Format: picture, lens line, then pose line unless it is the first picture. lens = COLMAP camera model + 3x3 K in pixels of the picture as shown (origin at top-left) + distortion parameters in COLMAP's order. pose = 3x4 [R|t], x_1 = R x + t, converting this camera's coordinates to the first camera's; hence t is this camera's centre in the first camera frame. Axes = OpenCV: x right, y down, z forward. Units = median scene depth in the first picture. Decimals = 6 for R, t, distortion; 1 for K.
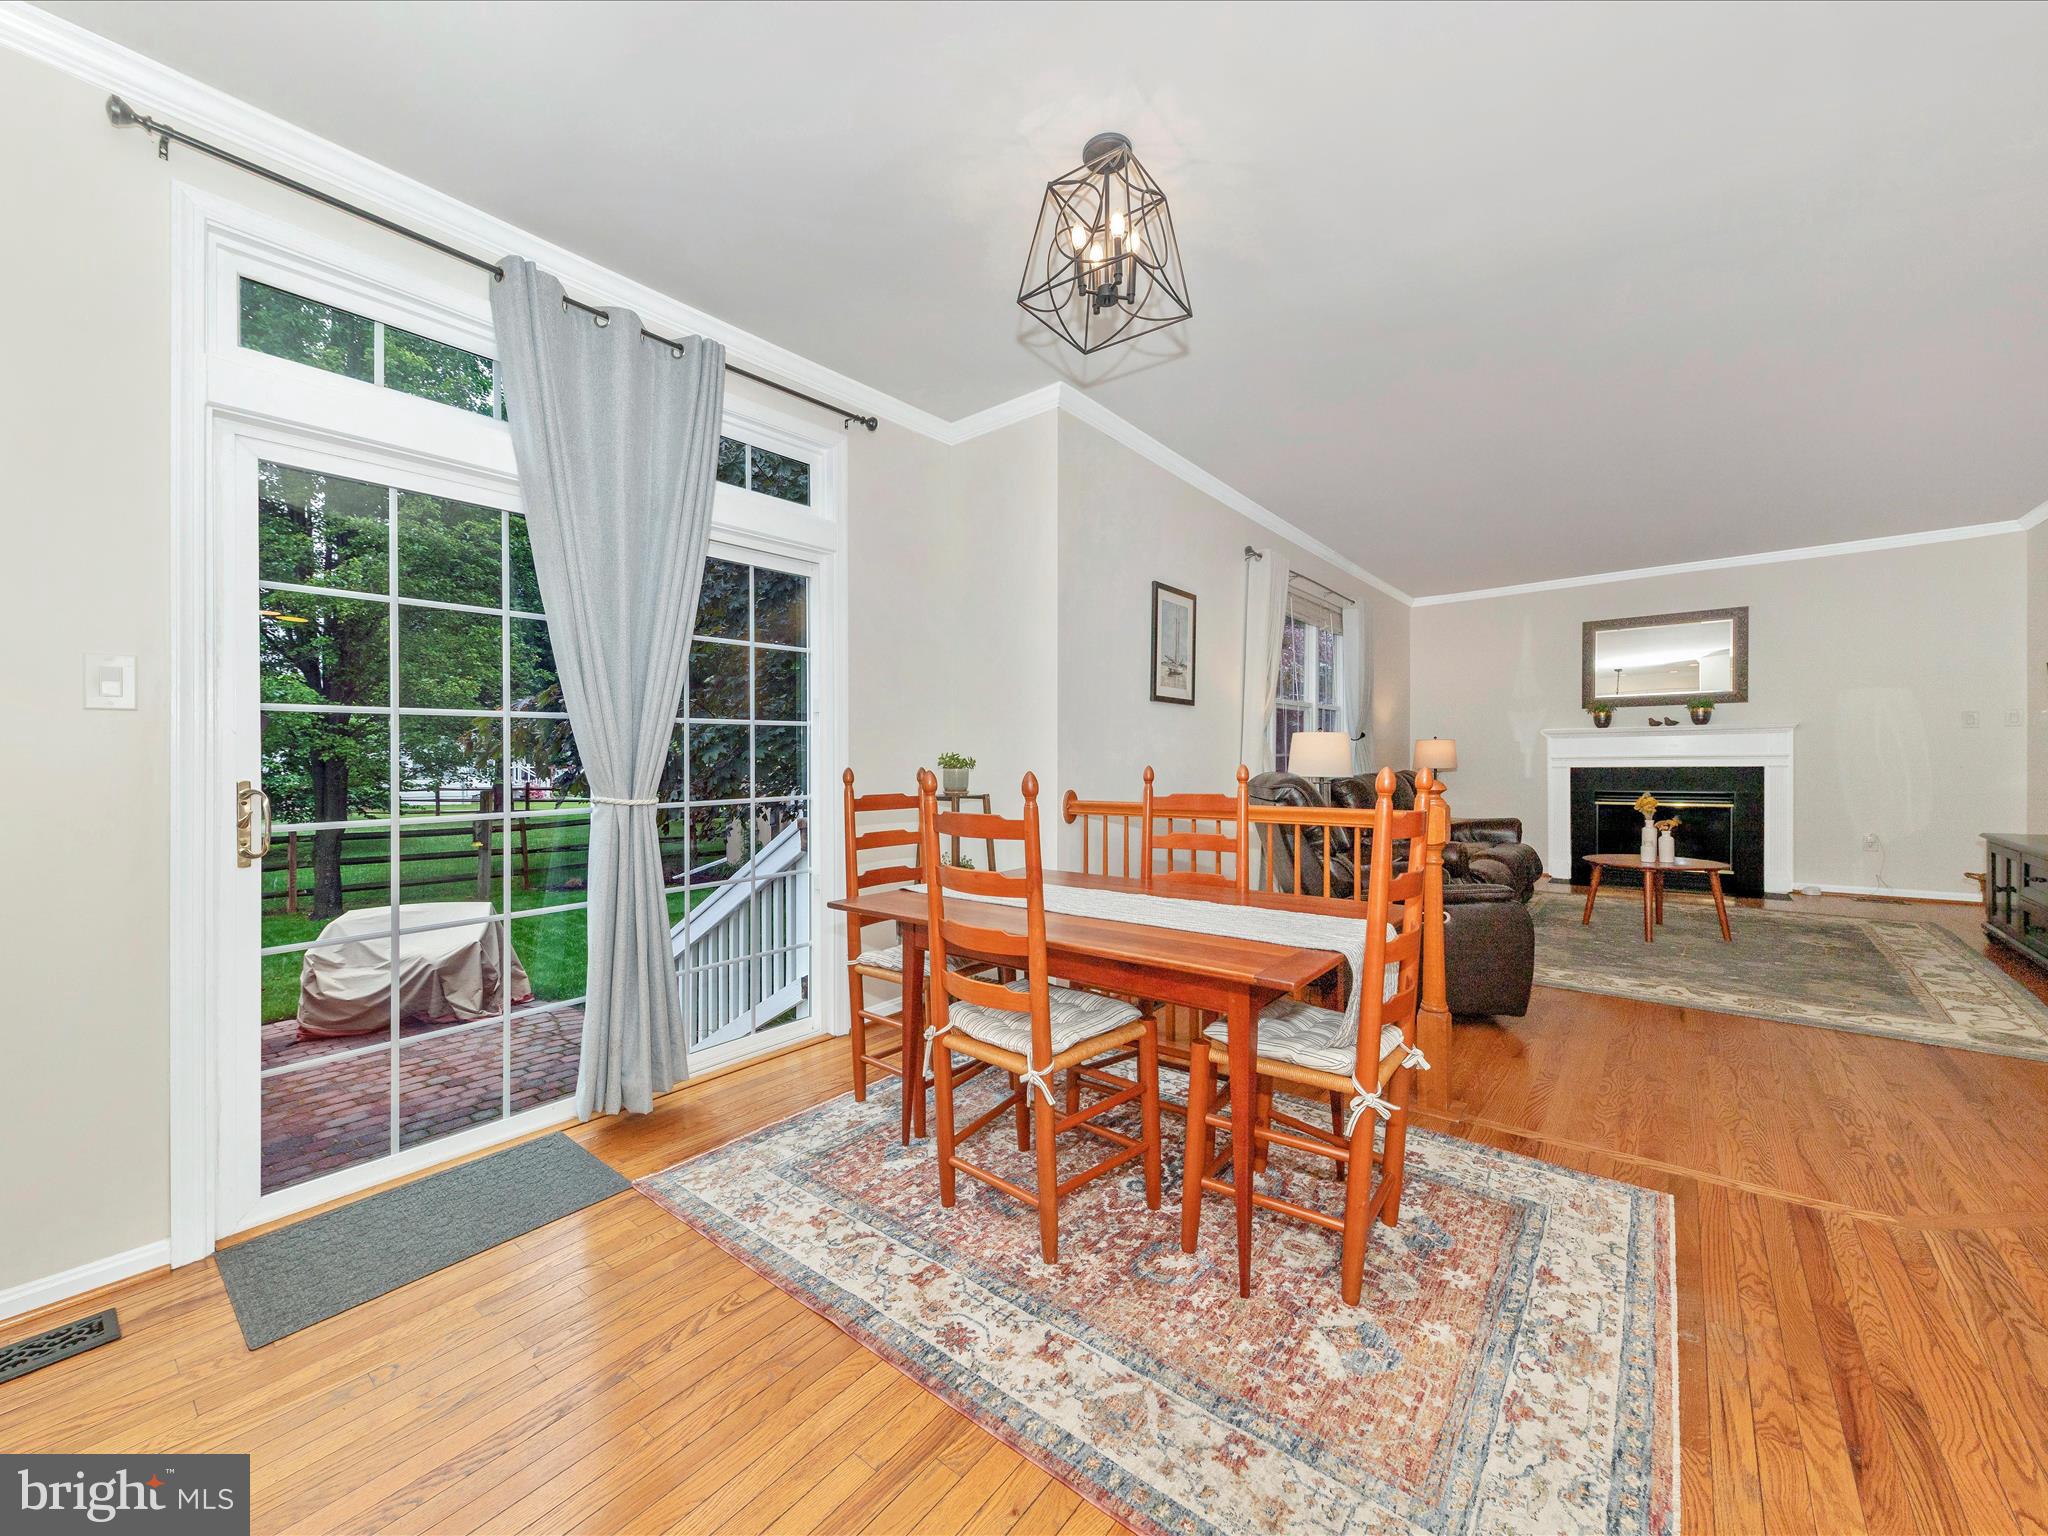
lens RADIAL K [[800.3, 0, 1027.3], [0, 800.3, 766.1], [0, 0, 1]] dist [-0.000199, 0.000116]
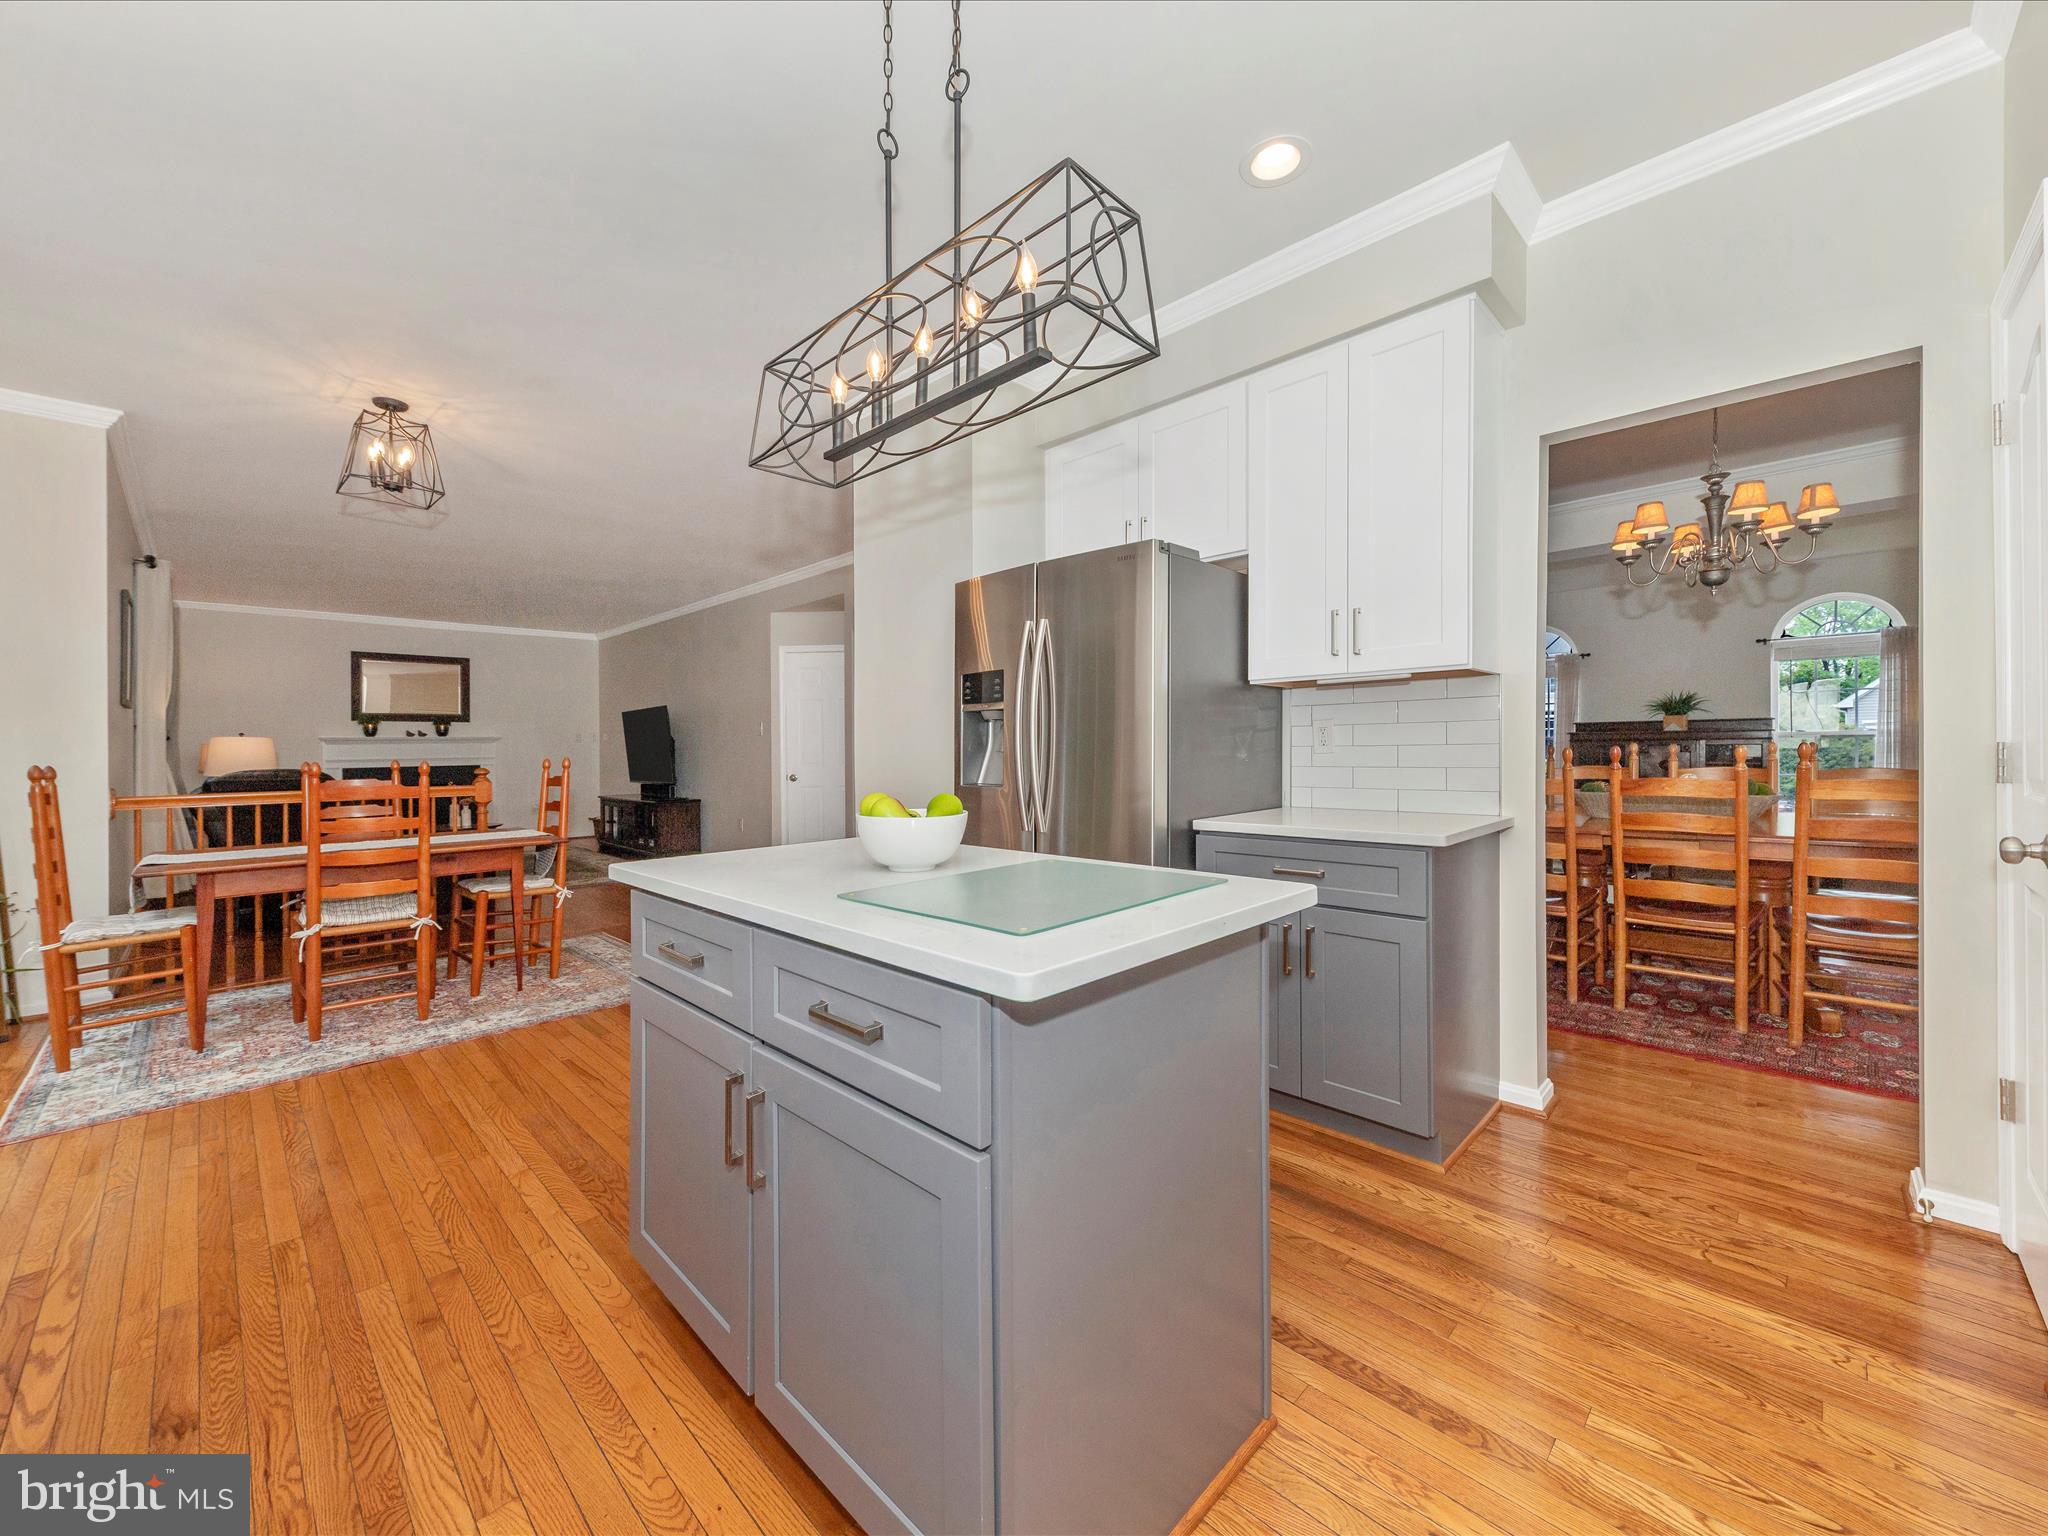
lens RADIAL K [[800.3, 0, 1040.6], [0, 800.3, 750.5], [0, 0, 1]] dist [-0.000199, 0.000116]
pose [[0.081326, 0.007915, 0.996656, -1.445961], [0.016838, 0.999815, -0.009314, 0.013296], [-0.996545, 0.017539, 0.081178, -0.523902]]
